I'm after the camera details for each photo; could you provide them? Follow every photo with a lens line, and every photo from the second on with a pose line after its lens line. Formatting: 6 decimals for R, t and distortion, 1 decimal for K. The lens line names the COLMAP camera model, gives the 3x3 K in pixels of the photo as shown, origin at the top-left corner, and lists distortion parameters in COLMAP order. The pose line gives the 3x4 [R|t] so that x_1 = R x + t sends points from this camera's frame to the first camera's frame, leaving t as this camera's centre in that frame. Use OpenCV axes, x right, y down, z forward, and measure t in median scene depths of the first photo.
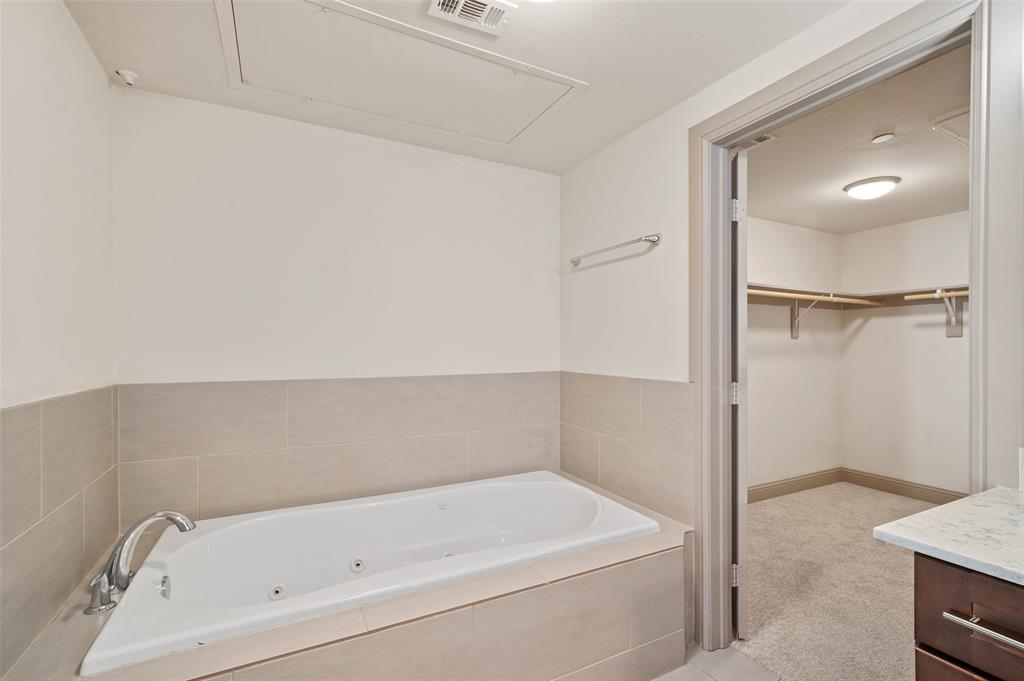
lens RADIAL K [[458.6, 0, 512.3], [0, 458.6, 354.8], [0, 0, 1]] dist [0.000141, -0.000008]
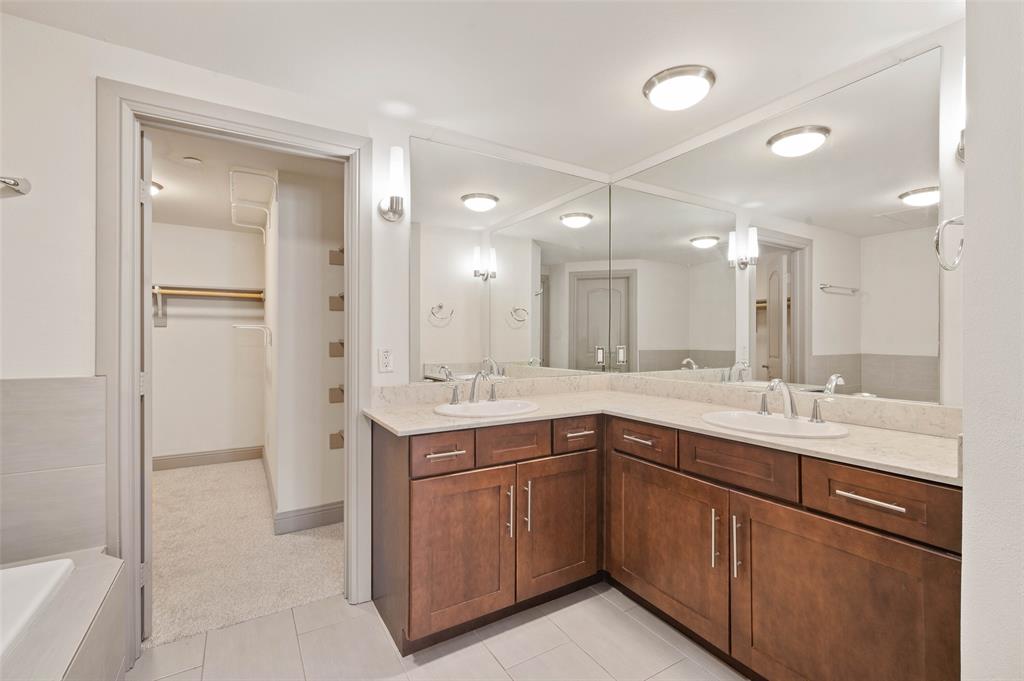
lens RADIAL K [[447.5, 0, 516.8], [0, 447.5, 337.3], [0, 0, 1]] dist [0.000348, 0.000148]
pose [[-0.075553, -0.000780, 0.997141, -0.494319], [0.012539, 0.999920, 0.001732, -0.003534], [-0.997063, 0.012634, -0.075537, 0.291170]]
